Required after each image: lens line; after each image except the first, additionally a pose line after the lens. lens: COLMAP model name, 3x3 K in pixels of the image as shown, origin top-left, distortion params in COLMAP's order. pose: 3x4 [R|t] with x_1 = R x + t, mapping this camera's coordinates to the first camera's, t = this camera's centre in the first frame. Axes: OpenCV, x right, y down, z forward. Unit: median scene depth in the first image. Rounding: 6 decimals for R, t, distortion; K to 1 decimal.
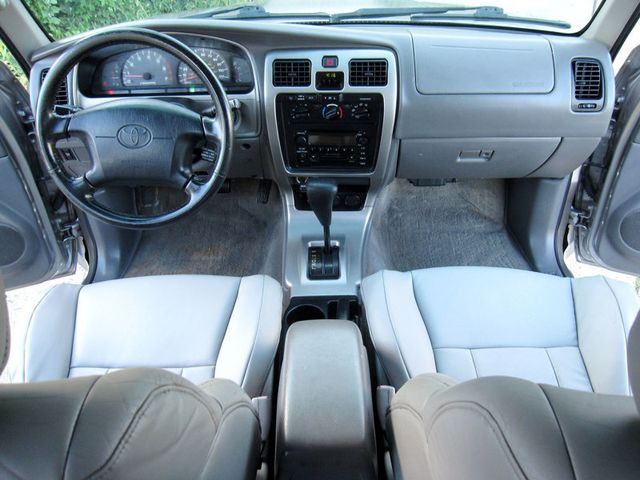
lens RADIAL K [[536.9, 0, 334.7], [0, 536.9, 230.8], [0, 0, 1]] dist [-0.060995, 0.012268]
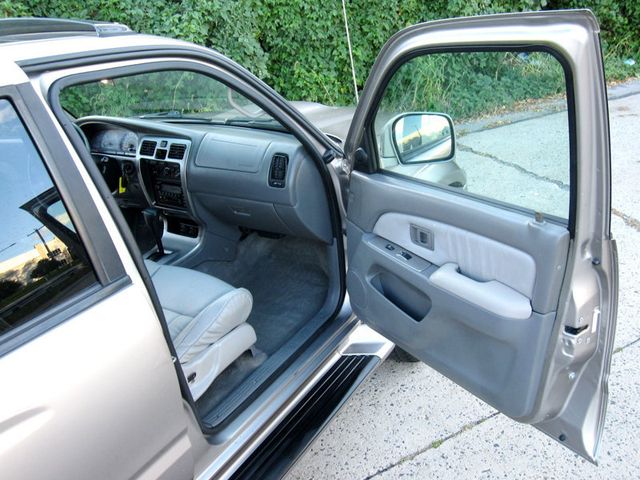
lens RADIAL K [[621.3, 0, 332.6], [0, 621.3, 226.4], [0, 0, 1]] dist [-0.081295, 0.013585]
pose [[0.856434, 0.151599, -0.493497, 1.540492], [-0.244943, 0.960791, -0.129934, 0.079941], [0.454450, 0.232158, 0.859987, -0.462266]]
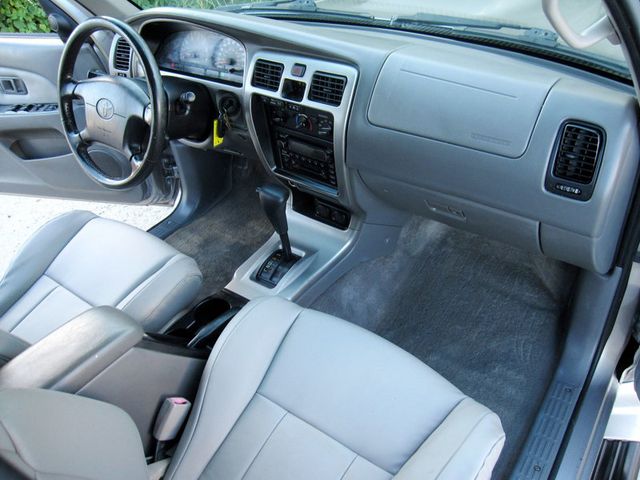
lens RADIAL K [[536.9, 0, 334.7], [0, 536.9, 230.8], [0, 0, 1]] dist [-0.060995, 0.012268]
pose [[0.808957, 0.311615, -0.498483, 0.602359], [-0.281377, 0.949755, 0.137088, -0.193419], [0.516155, 0.029364, 0.855992, 0.229807]]
